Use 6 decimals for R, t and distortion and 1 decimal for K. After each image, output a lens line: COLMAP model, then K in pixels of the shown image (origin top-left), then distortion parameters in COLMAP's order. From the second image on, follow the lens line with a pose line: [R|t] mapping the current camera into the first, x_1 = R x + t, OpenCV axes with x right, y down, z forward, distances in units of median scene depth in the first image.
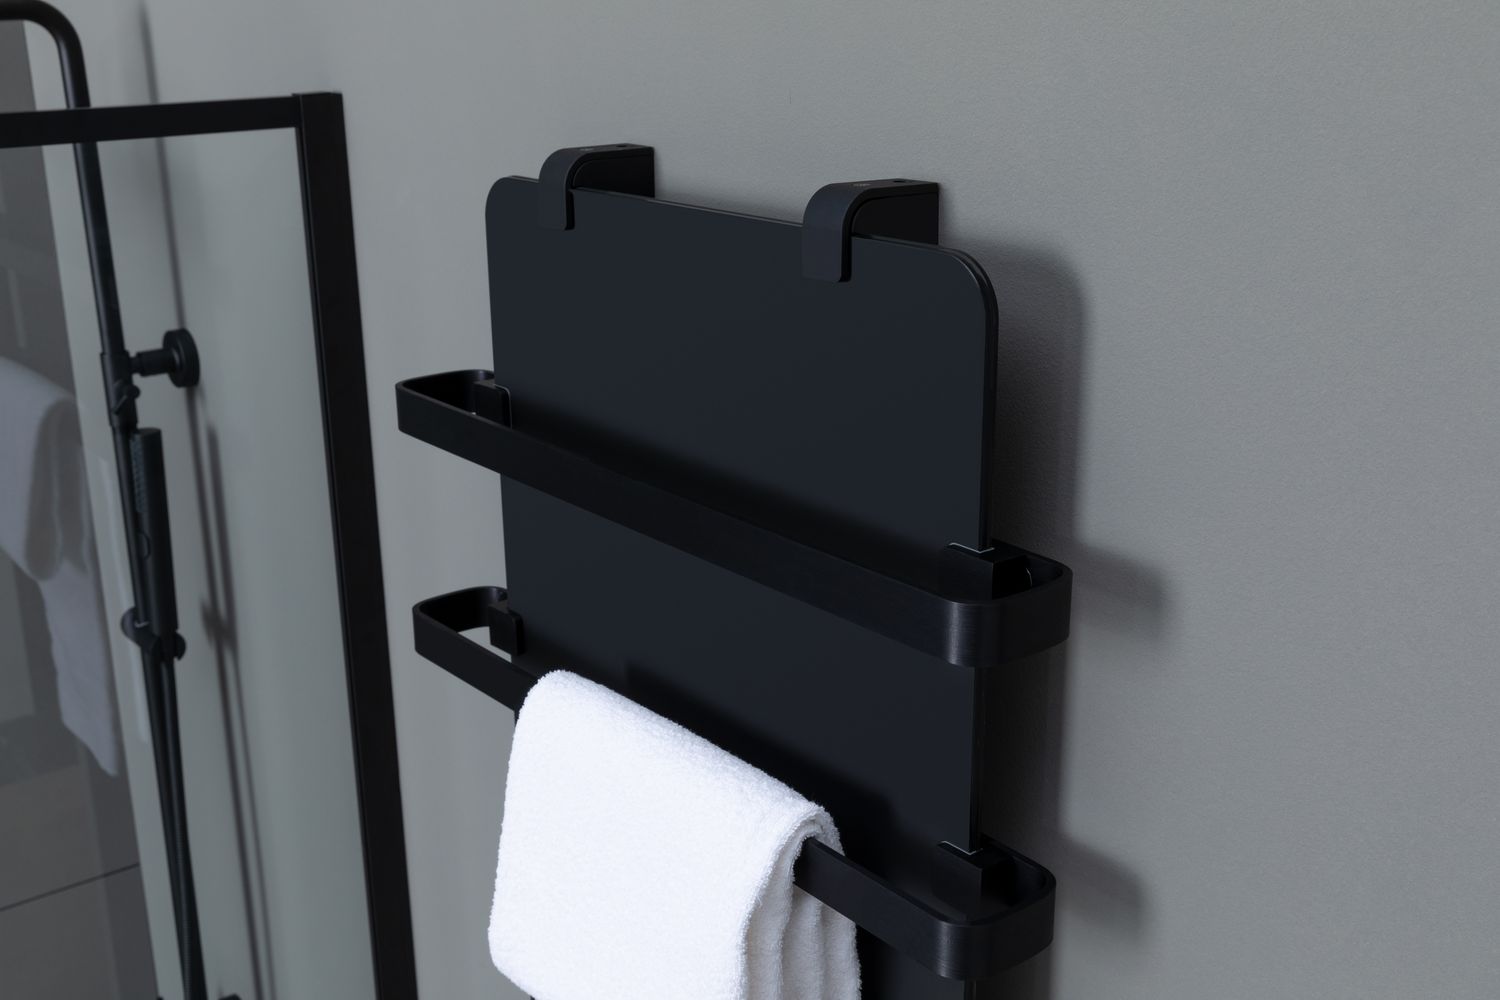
lens RADIAL K [[1709.7, 0, 750.0], [0, 1709.7, 500.0], [0, 0, 1]] dist [-0.000035, -0.007223]
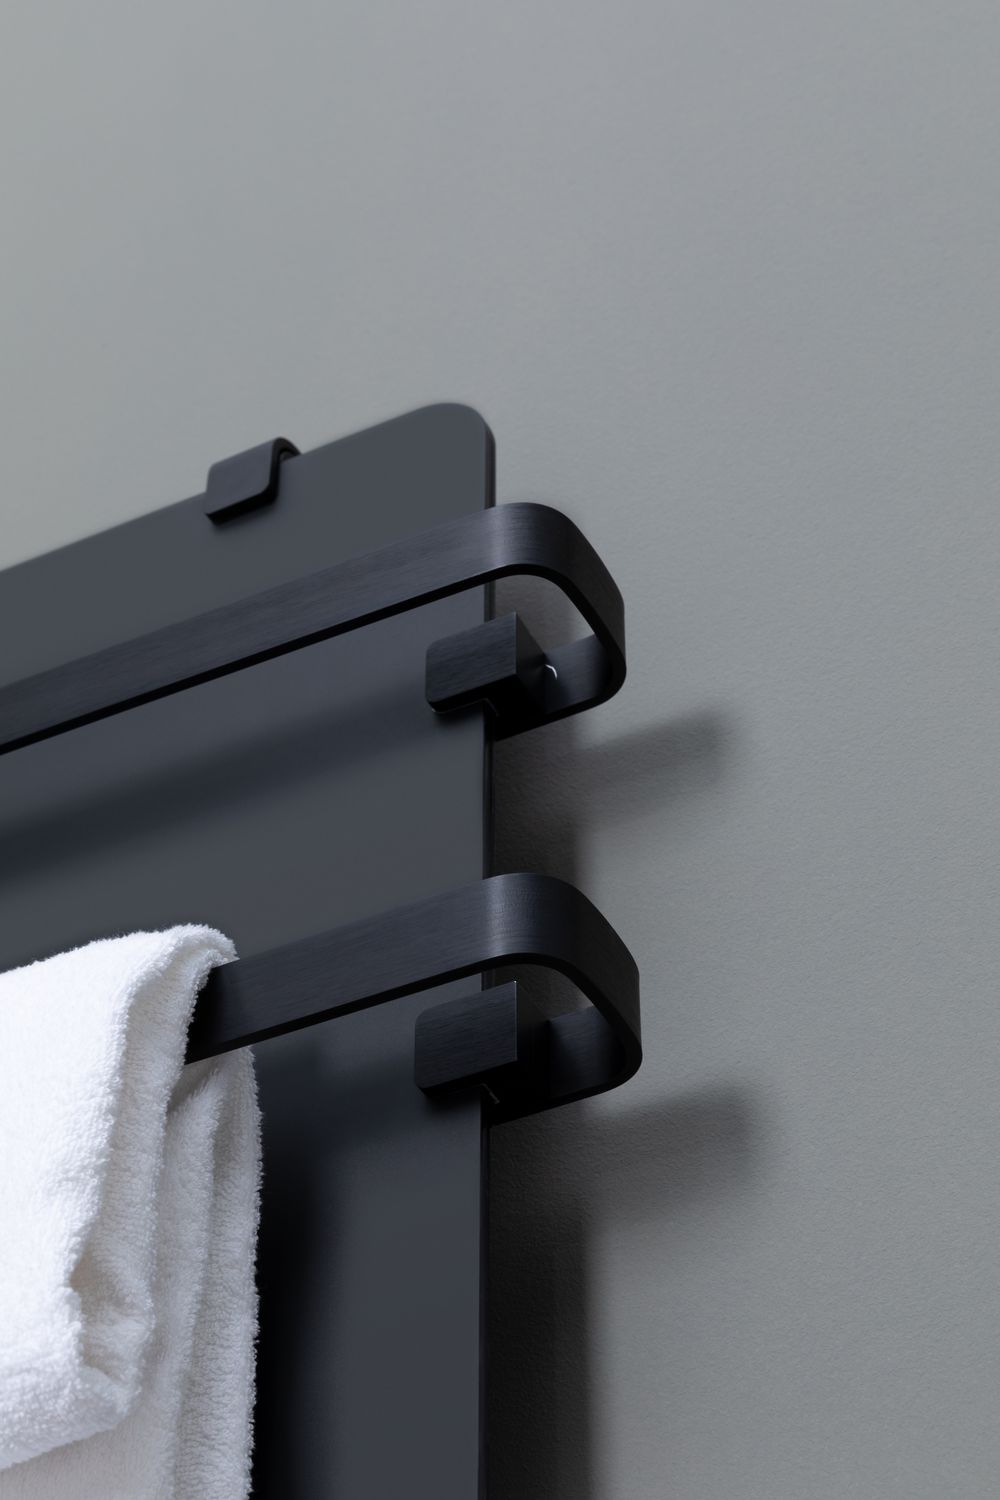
lens RADIAL K [[2693.2, 0, 500.0], [0, 2693.2, 750.0], [0, 0, 1]] dist [-0.046583, 0.155746]
pose [[0.910003, 0.289419, 0.296867, -0.176874], [0.115192, 0.511345, -0.851620, 0.967710], [-0.398277, 0.809174, 0.431987, 0.496436]]
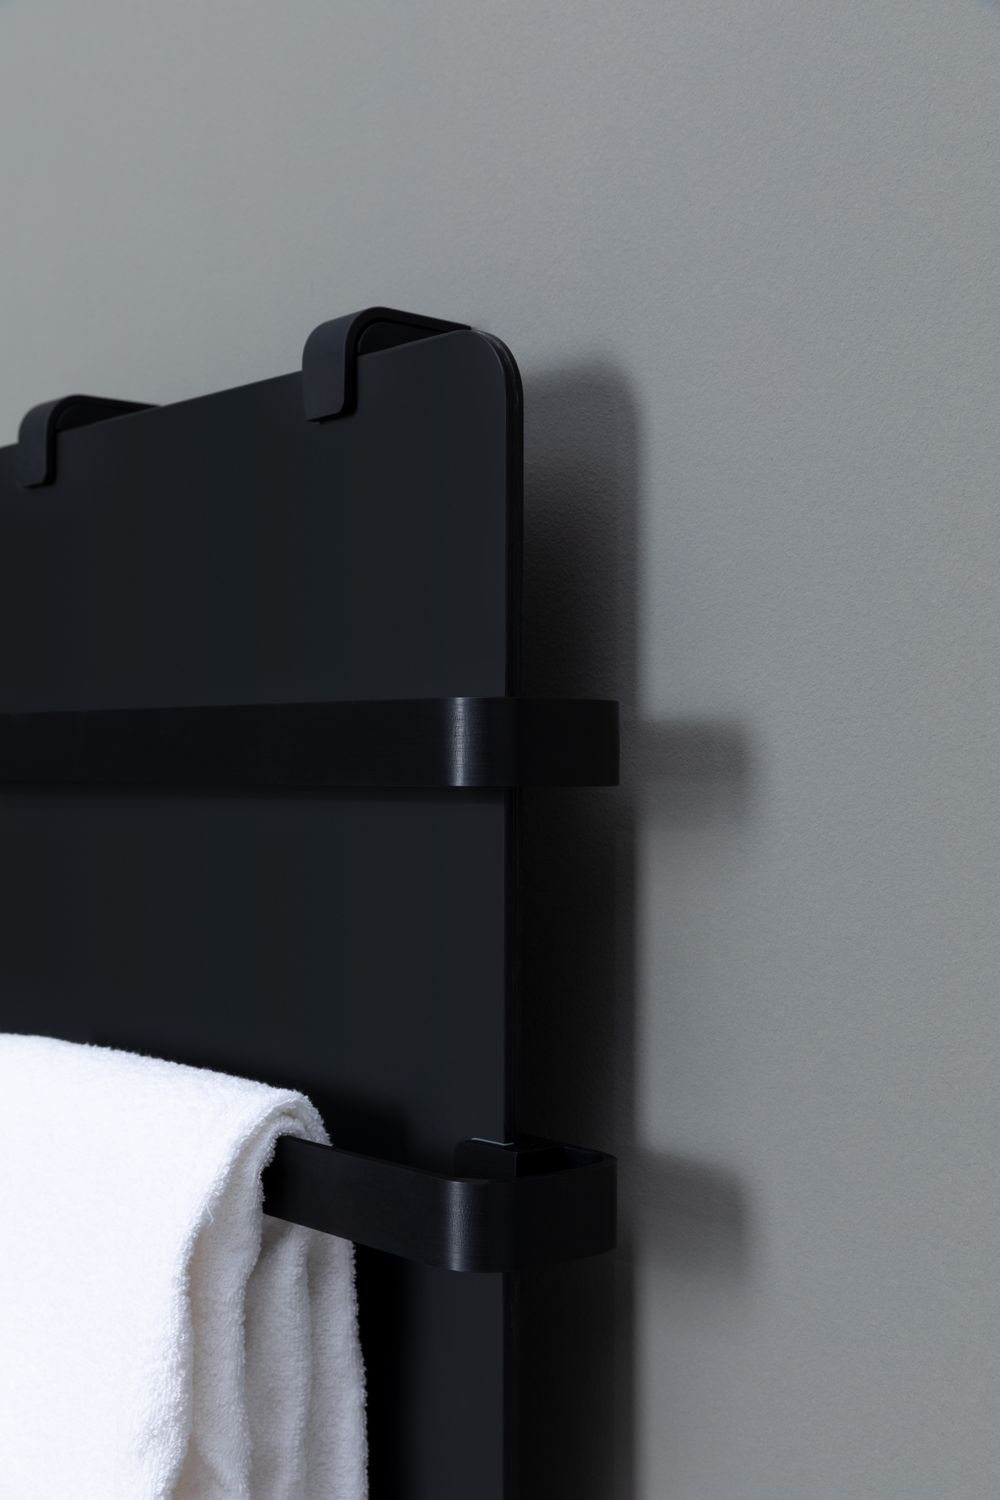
lens RADIAL K [[2068.9, 0, 500.0], [0, 2068.9, 750.0], [0, 0, 1]] dist [0.019414, 0.012487]
pose [[0.999520, 0.015229, 0.026969, 0.098911], [-0.005869, 0.948121, -0.317857, 0.321104], [-0.030410, 0.317546, 0.947755, 0.118300]]
